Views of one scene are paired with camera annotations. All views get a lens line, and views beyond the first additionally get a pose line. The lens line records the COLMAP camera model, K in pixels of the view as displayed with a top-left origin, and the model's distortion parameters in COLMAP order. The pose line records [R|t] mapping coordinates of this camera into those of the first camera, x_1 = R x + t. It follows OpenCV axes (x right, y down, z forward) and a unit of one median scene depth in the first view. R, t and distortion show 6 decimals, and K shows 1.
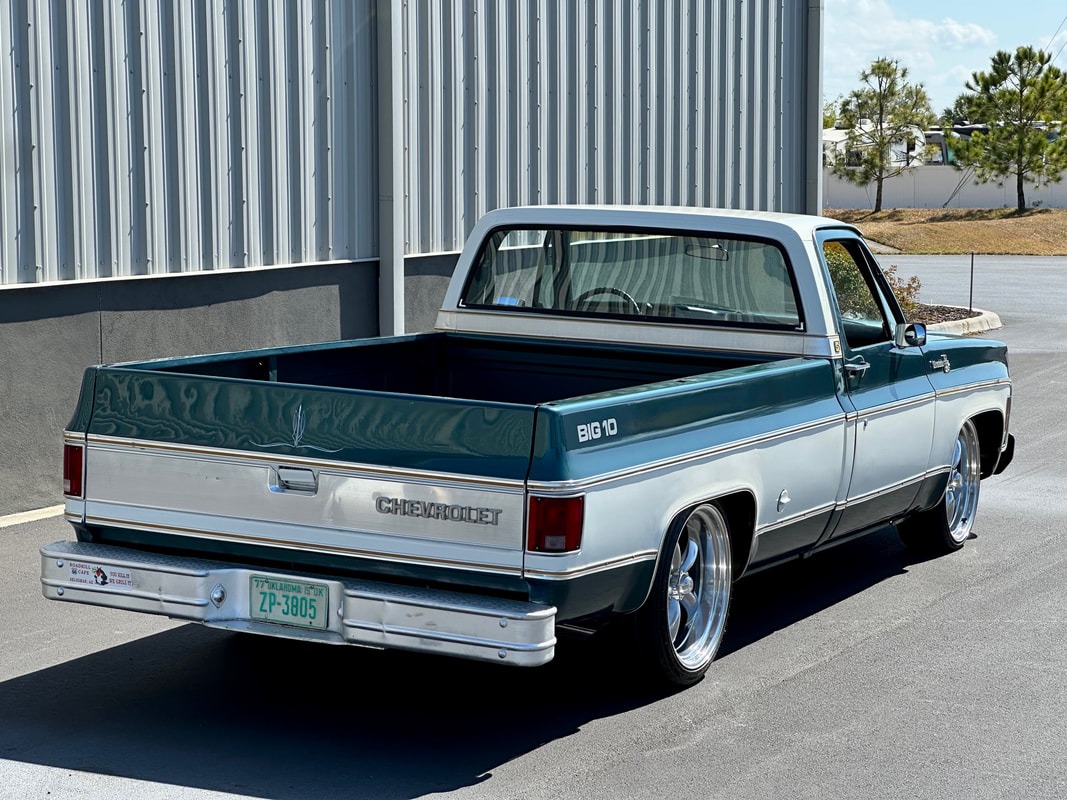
lens RADIAL K [[2372.4, 0, 533.5], [0, 2372.4, 400.0], [0, 0, 1]] dist [-0.007473, 2.409857]
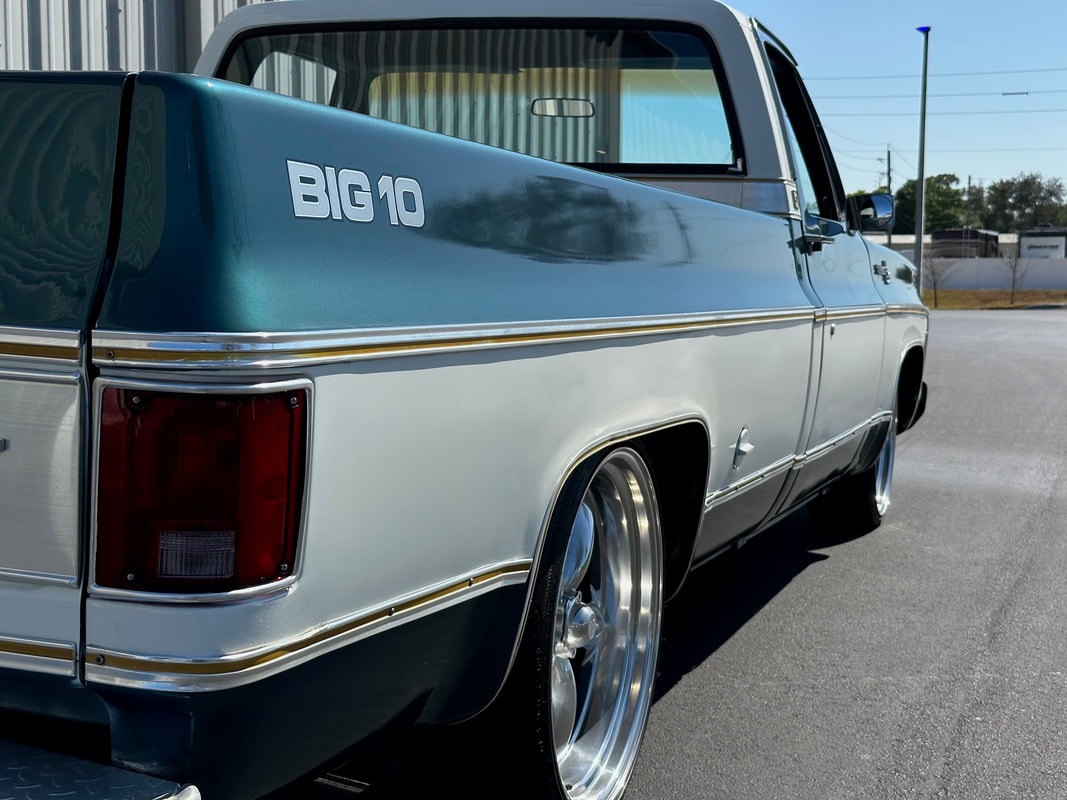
lens RADIAL K [[2372.4, 0, 533.5], [0, 2372.4, 400.0], [0, 0, 1]] dist [-0.007473, 2.409857]
pose [[0.997144, -0.002988, 0.075470, 0.025314], [0.002140, 0.999934, 0.011317, 0.035807], [-0.075499, -0.011123, 0.997084, 0.664541]]
